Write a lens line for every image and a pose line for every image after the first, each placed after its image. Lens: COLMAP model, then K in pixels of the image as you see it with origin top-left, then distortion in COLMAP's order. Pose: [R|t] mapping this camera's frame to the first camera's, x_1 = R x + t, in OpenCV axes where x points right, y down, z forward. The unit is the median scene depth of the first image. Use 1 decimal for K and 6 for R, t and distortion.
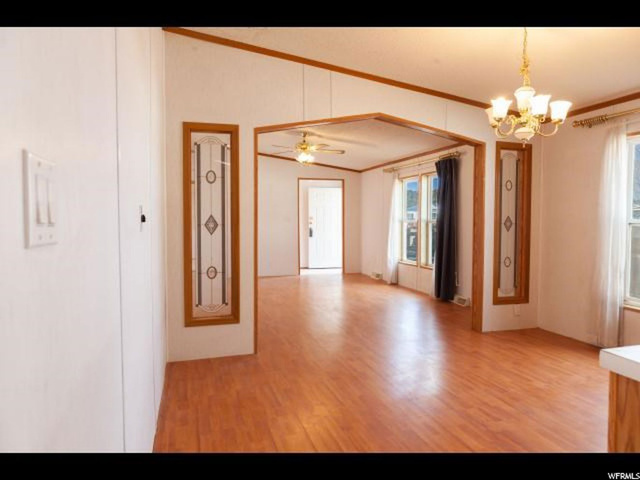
lens RADIAL K [[423.1, 0, 320.0], [0, 423.1, 240.0], [0, 0, 1]] dist [-0.002365, -0.000886]
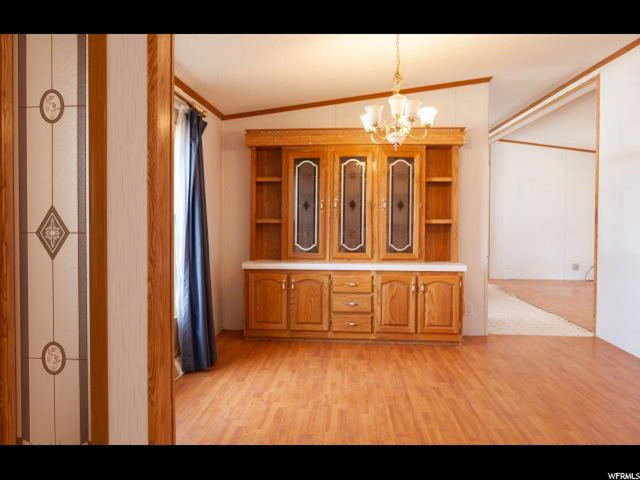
lens RADIAL K [[423.1, 0, 320.0], [0, 423.1, 240.0], [0, 0, 1]] dist [-0.002365, -0.000886]
pose [[-0.928040, -0.031014, 0.371186, 0.260955], [0.004217, 0.995589, 0.093727, -0.098149], [-0.372456, 0.088547, -0.923816, 1.976892]]
